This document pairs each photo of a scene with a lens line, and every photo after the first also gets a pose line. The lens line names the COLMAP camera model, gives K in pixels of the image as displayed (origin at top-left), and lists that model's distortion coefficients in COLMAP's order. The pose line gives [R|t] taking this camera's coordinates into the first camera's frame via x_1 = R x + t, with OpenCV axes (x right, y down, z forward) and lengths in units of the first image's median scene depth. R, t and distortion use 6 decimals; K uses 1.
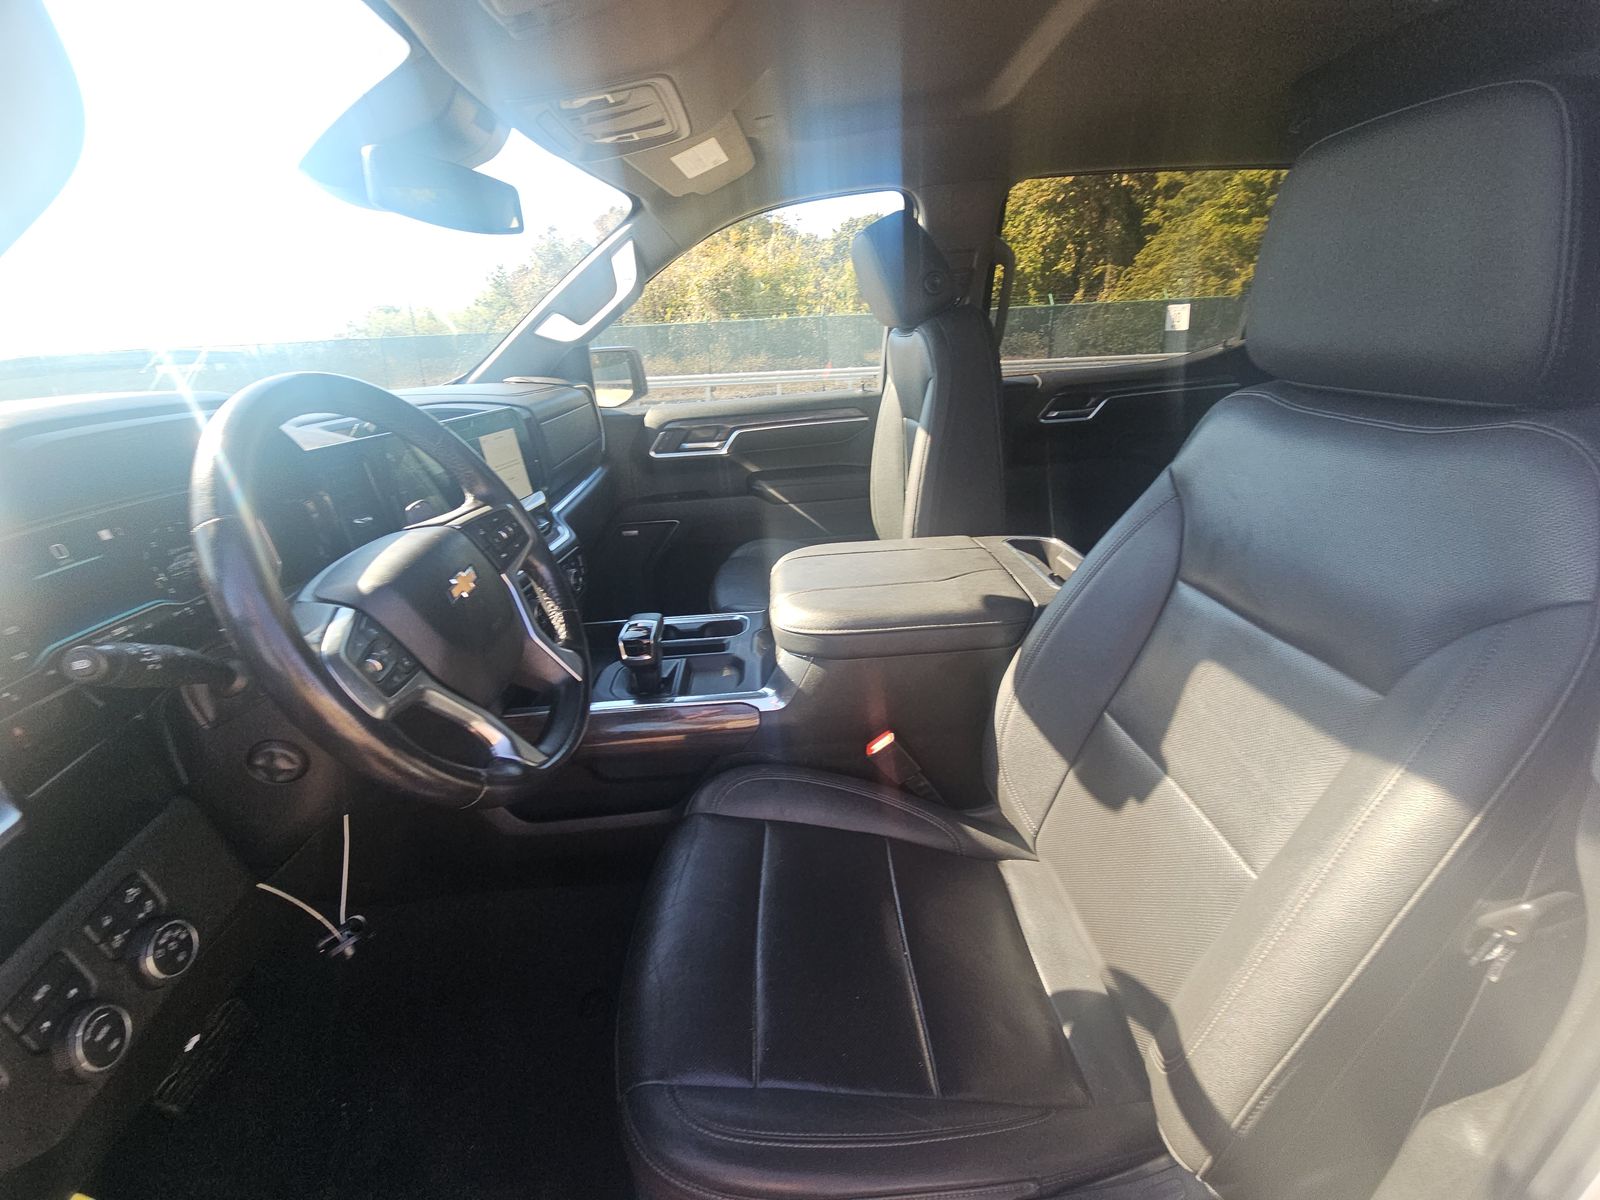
lens RADIAL K [[641.1, 0, 793.6], [0, 641.1, 607.4], [0, 0, 1]] dist [-0.000767, -0.000227]
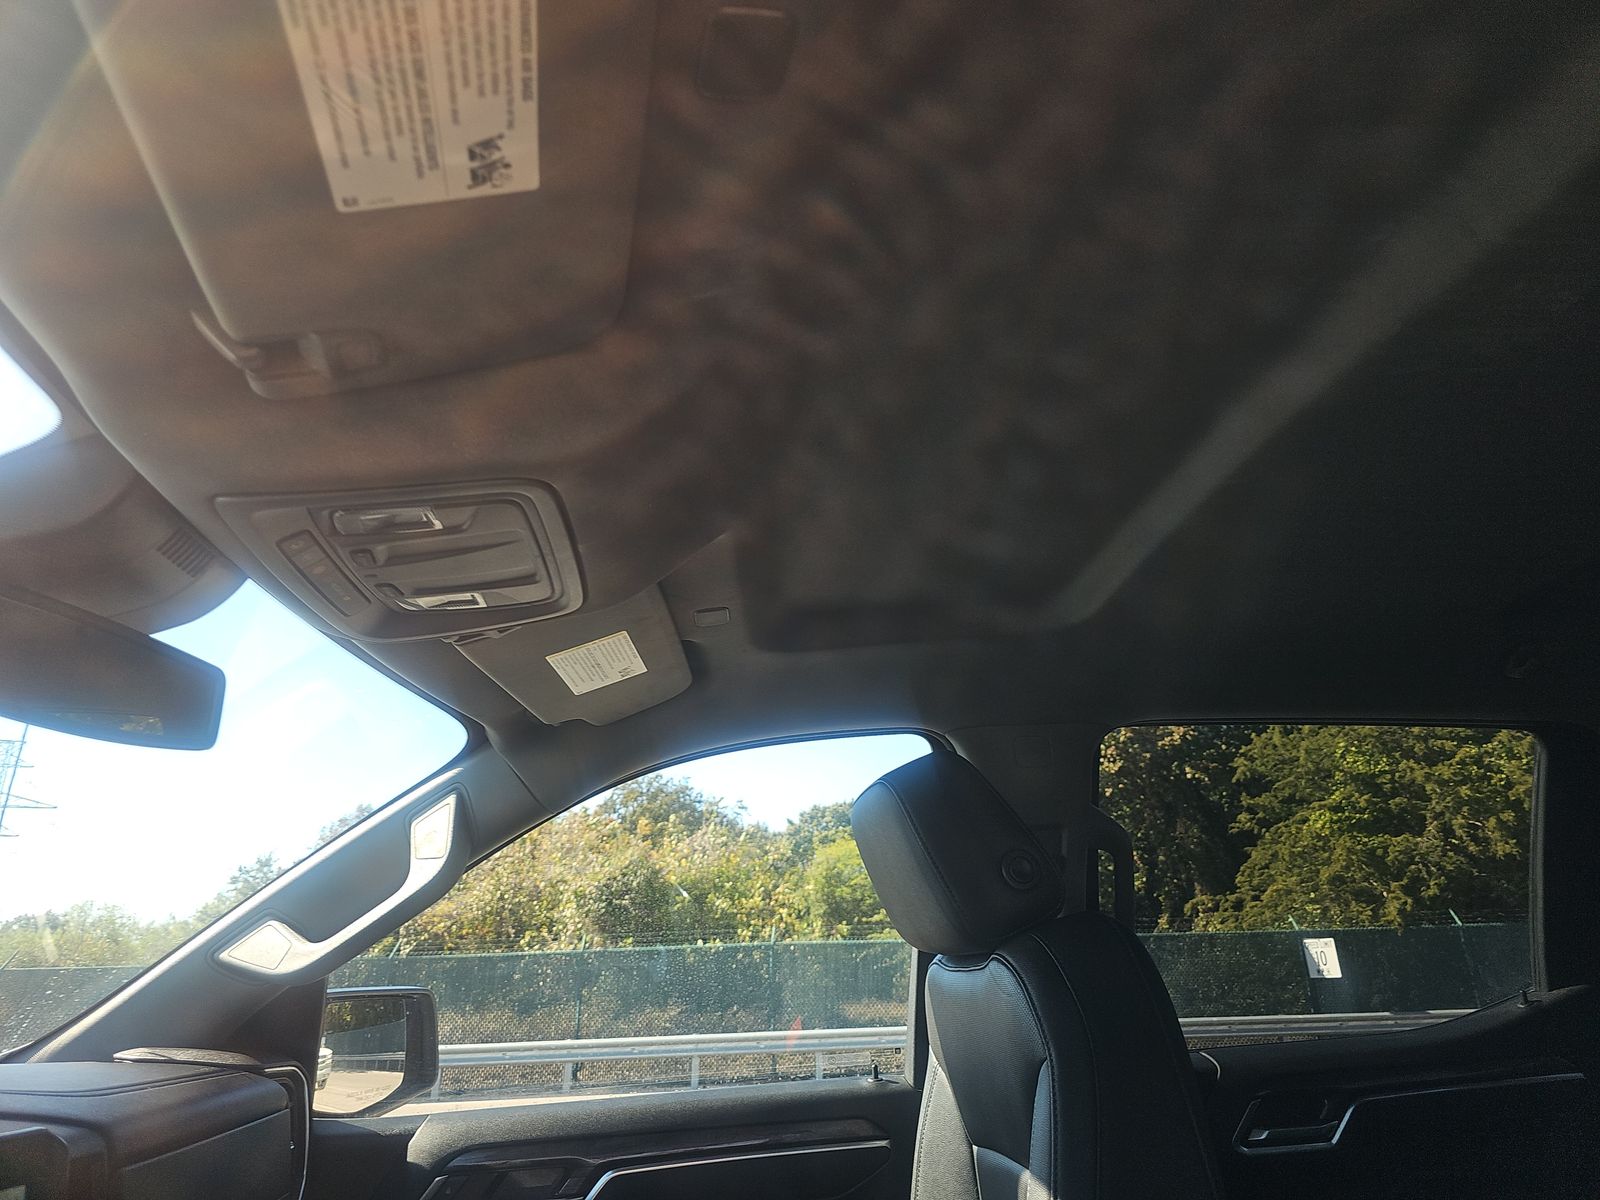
lens RADIAL K [[1042.9, 0, 817.2], [0, 1042.9, 584.9], [0, 0, 1]] dist [0.052362, -0.047118]
pose [[0.996468, 0.041993, 0.072726, -0.011477], [0.019468, 0.726896, -0.686472, -0.055915], [-0.081691, 0.685463, 0.723511, 0.143950]]
